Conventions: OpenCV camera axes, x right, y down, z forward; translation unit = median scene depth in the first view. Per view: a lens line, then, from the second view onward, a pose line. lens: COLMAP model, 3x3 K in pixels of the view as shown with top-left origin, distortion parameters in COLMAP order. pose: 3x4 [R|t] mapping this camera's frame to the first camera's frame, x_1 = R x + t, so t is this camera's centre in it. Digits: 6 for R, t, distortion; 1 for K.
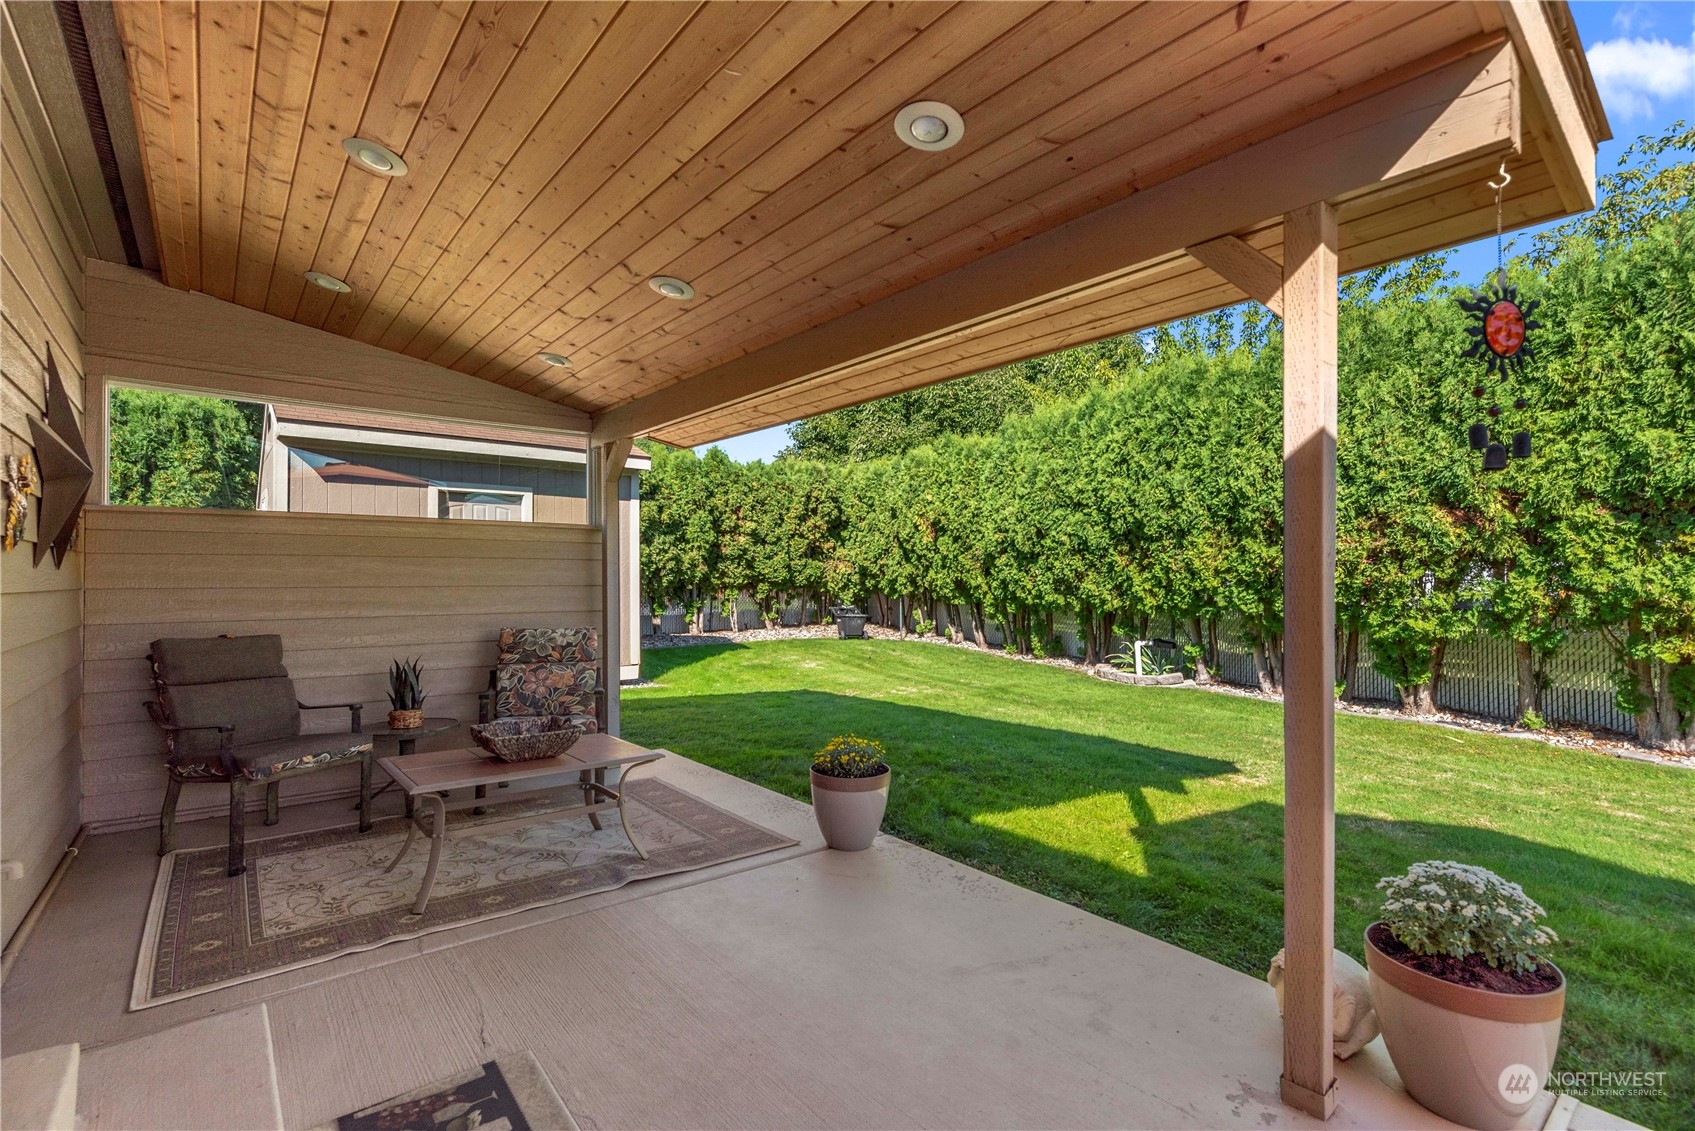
lens RADIAL K [[790.2, 0, 860.1], [0, 790.2, 570.3], [0, 0, 1]] dist [0.008017, -0.000435]
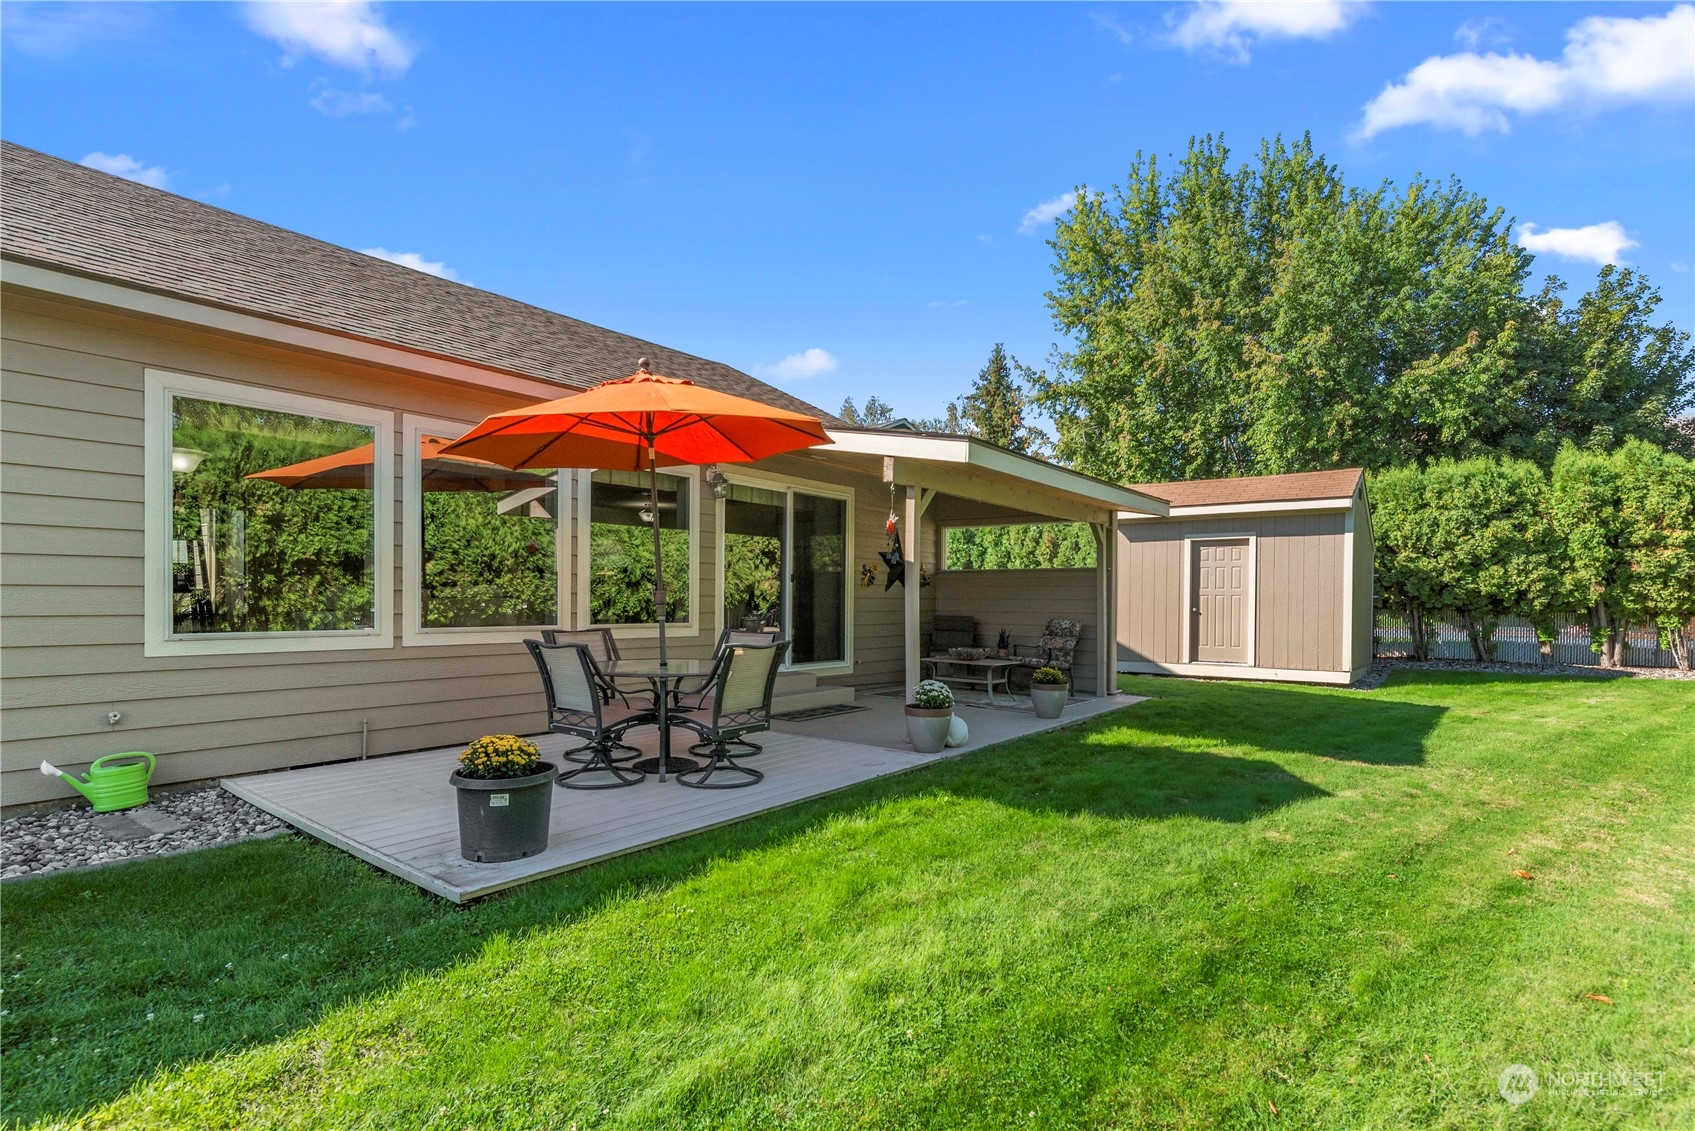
lens RADIAL K [[838.2, 0, 835.9], [0, 838.2, 604.8], [0, 0, 1]] dist [-0.001635, -0.001133]
pose [[0.215649, 0.000395, -0.976471, 1.153792], [0.003857, 0.999992, 0.001256, 0.021246], [0.976463, -0.004037, 0.215646, -0.022124]]
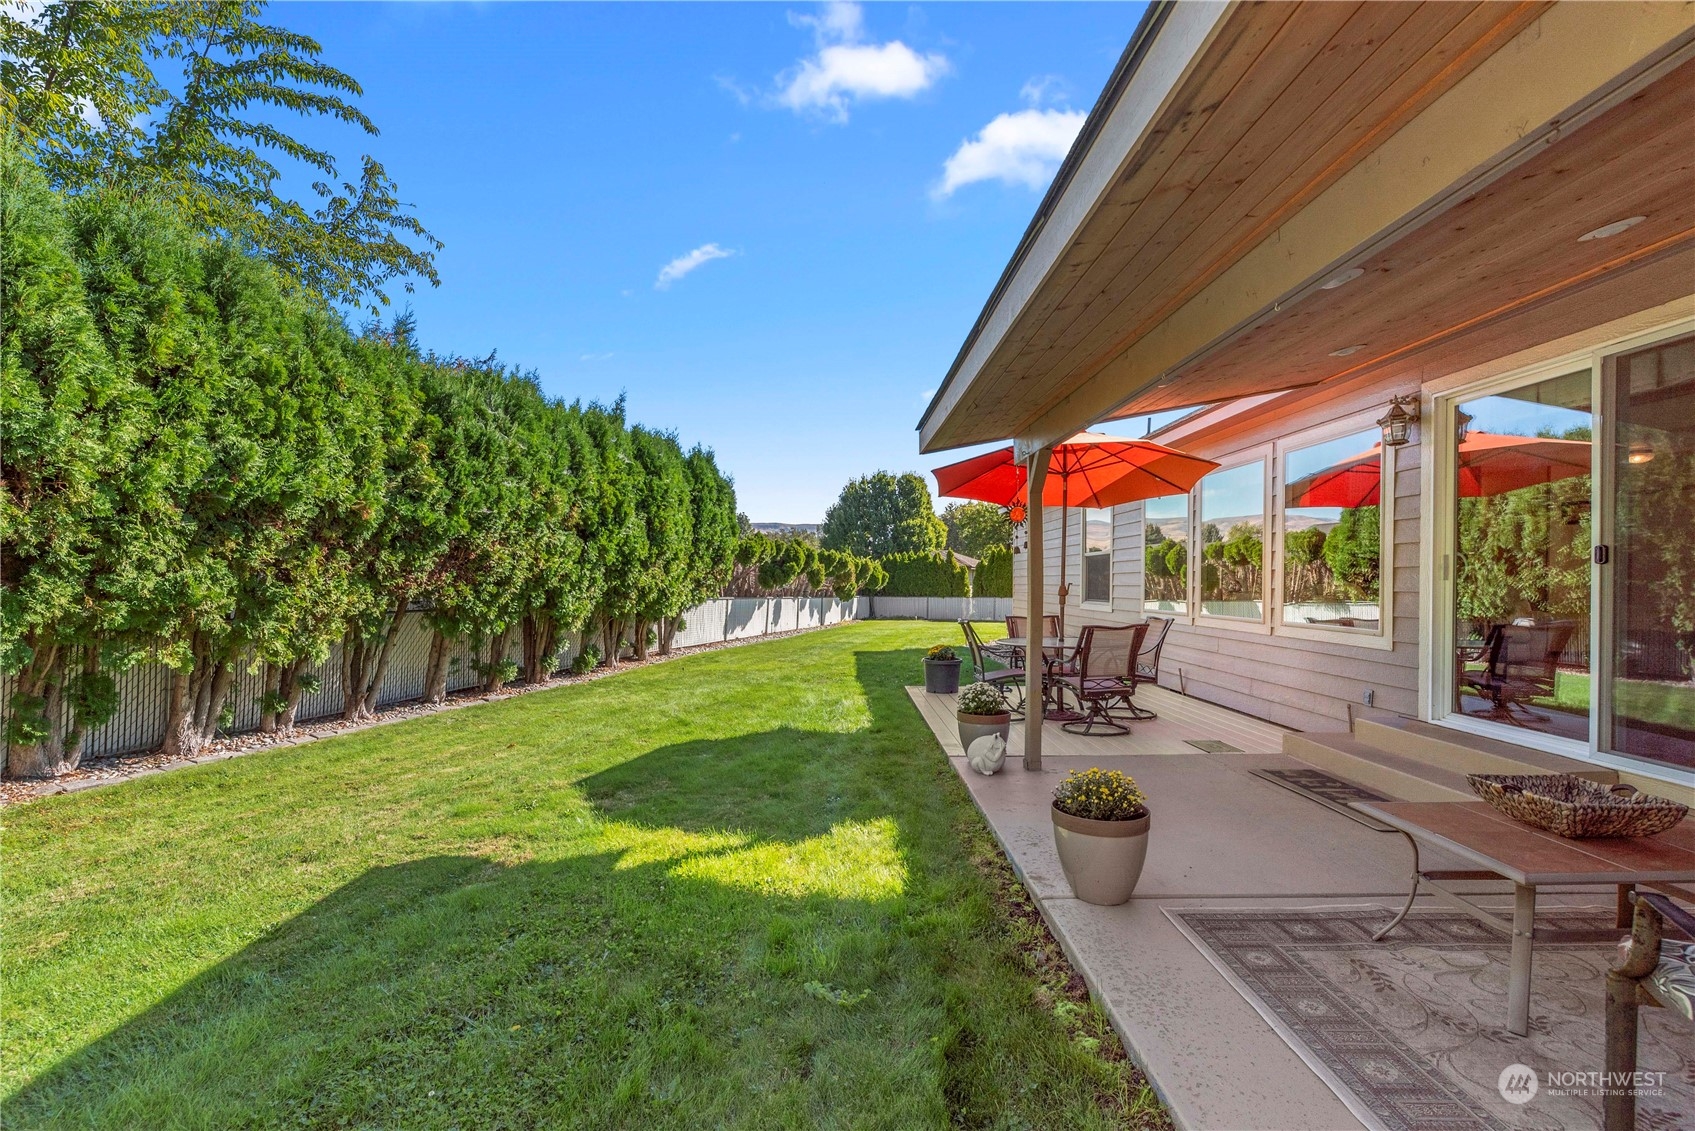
lens RADIAL K [[742.2, 0, 838.4], [0, 742.2, 567.3], [0, 0, 1]] dist [-0.001122, -0.000051]
pose [[-0.766172, 0.011376, 0.642534, -0.164512], [-0.007805, 0.999605, -0.027005, 0.008417], [-0.642588, -0.025706, -0.765781, 0.935642]]
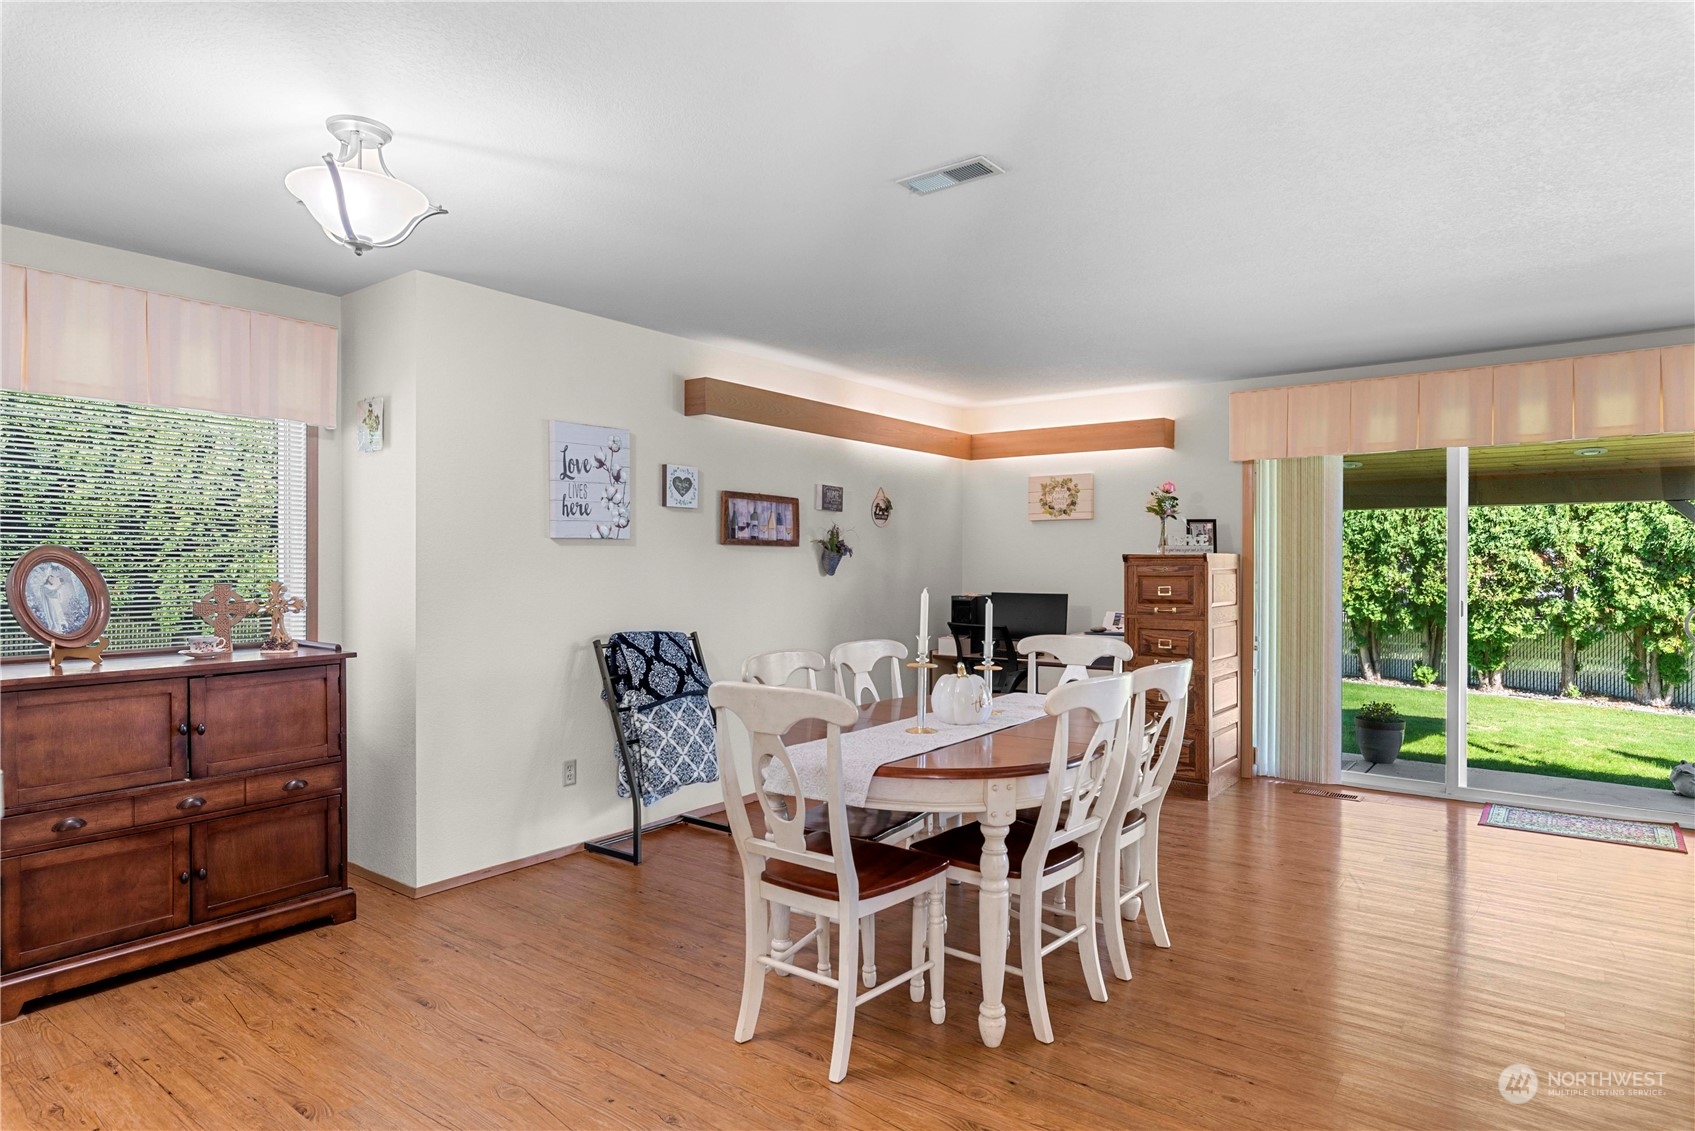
lens RADIAL K [[956.4, 0, 851.1], [0, 956.4, 565.1], [0, 0, 1]] dist [0.004253, 0.000660]
pose [[0.970960, 0.003307, 0.239220, -0.909002], [-0.006090, 0.999922, 0.010893, -0.061832], [-0.239165, -0.012034, 0.970904, -0.438854]]
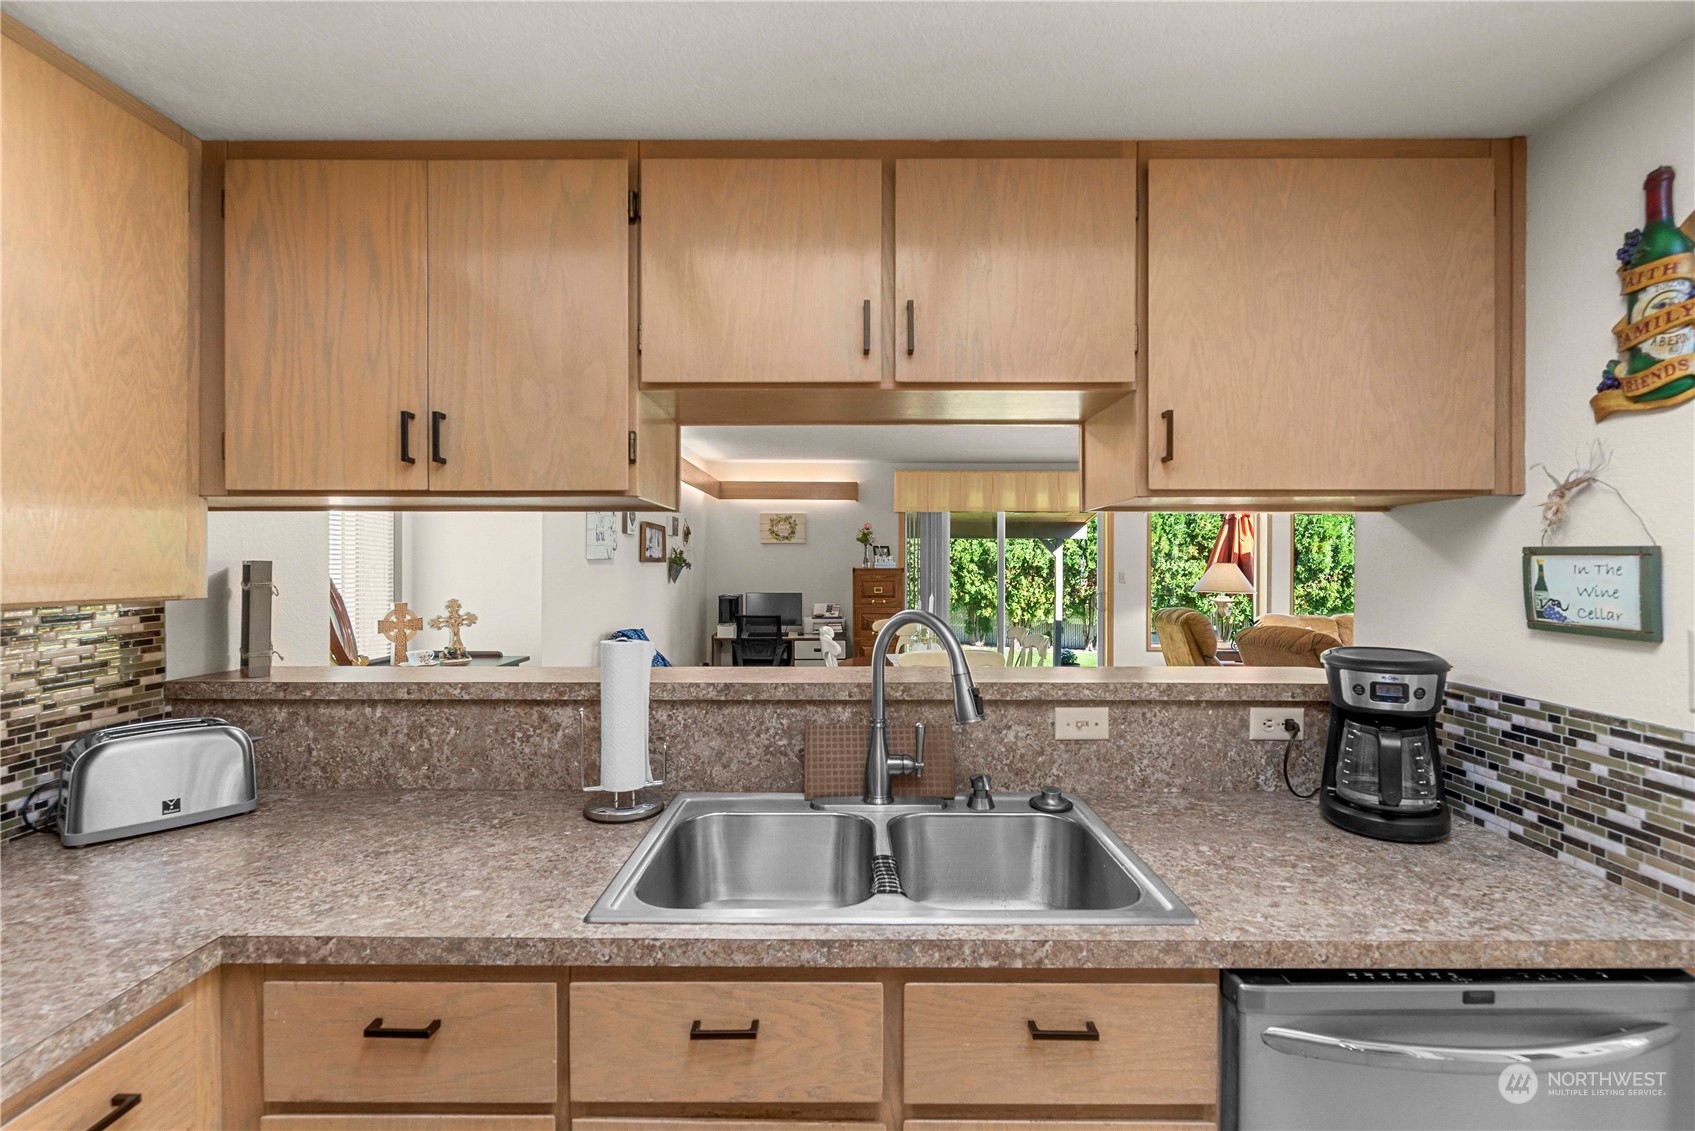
lens RADIAL K [[742.2, 0, 832.8], [0, 742.2, 567.6], [0, 0, 1]] dist [-0.001122, -0.000051]
pose [[0.647818, 0.000758, 0.761795, -1.274959], [-0.010411, 0.999915, 0.007859, -0.070906], [-0.761724, -0.013022, 0.647771, -0.340562]]
